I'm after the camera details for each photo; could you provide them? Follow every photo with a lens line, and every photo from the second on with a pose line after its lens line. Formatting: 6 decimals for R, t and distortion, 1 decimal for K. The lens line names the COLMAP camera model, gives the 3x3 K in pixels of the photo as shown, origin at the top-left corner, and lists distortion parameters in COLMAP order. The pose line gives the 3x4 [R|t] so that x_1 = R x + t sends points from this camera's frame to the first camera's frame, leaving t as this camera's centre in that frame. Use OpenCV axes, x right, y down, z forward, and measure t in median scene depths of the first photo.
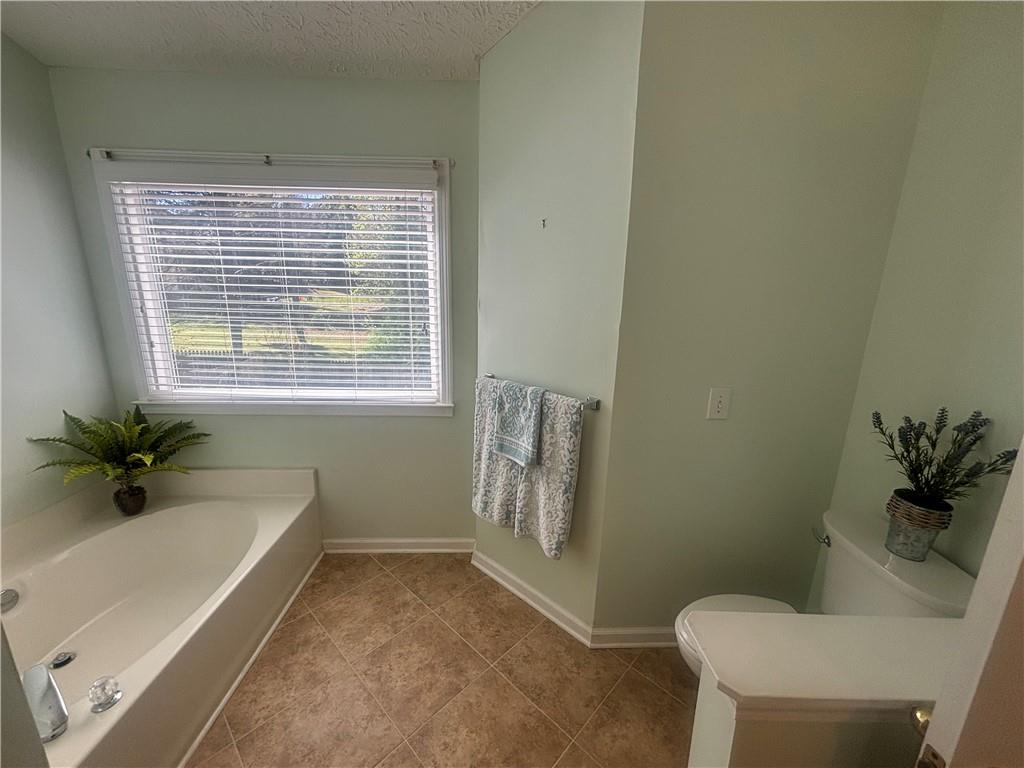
lens RADIAL K [[418.8, 0, 508.3], [0, 418.8, 386.1], [0, 0, 1]] dist [-0.009179, 0.006641]
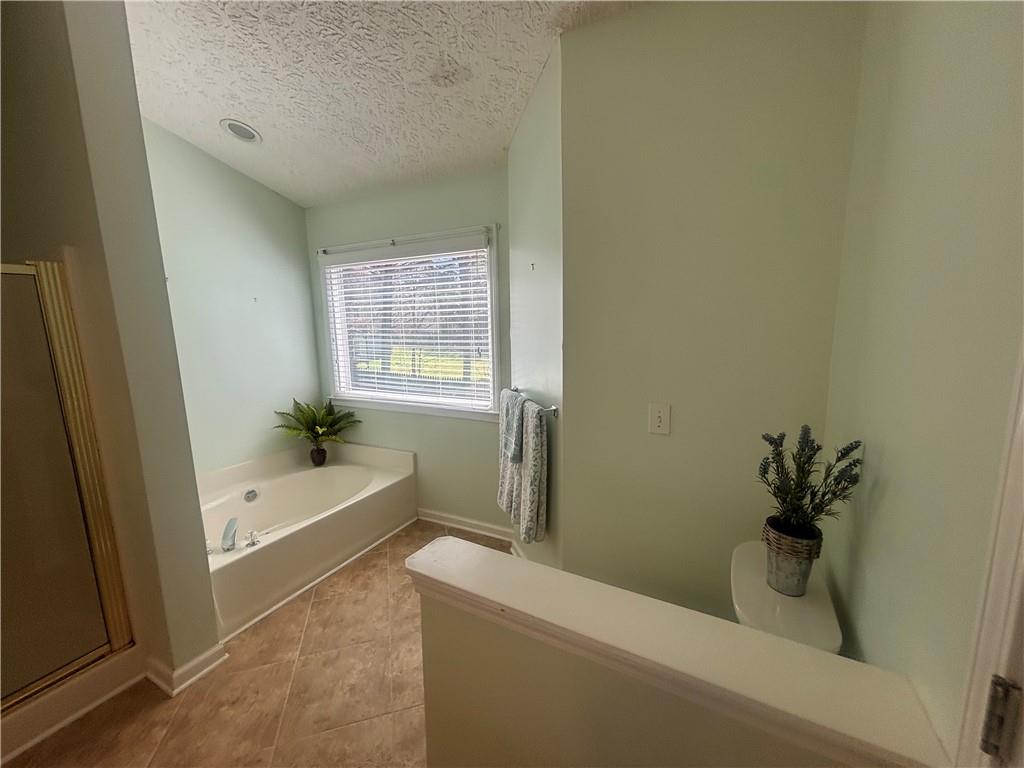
lens RADIAL K [[417.1, 0, 510.0], [0, 417.1, 386.0], [0, 0, 1]] dist [0.001260, 0.000081]
pose [[0.871997, 0.039014, -0.487955, 0.553687], [-0.079254, 0.994919, -0.062083, 0.044258], [0.483053, 0.092809, 0.870658, -0.078833]]
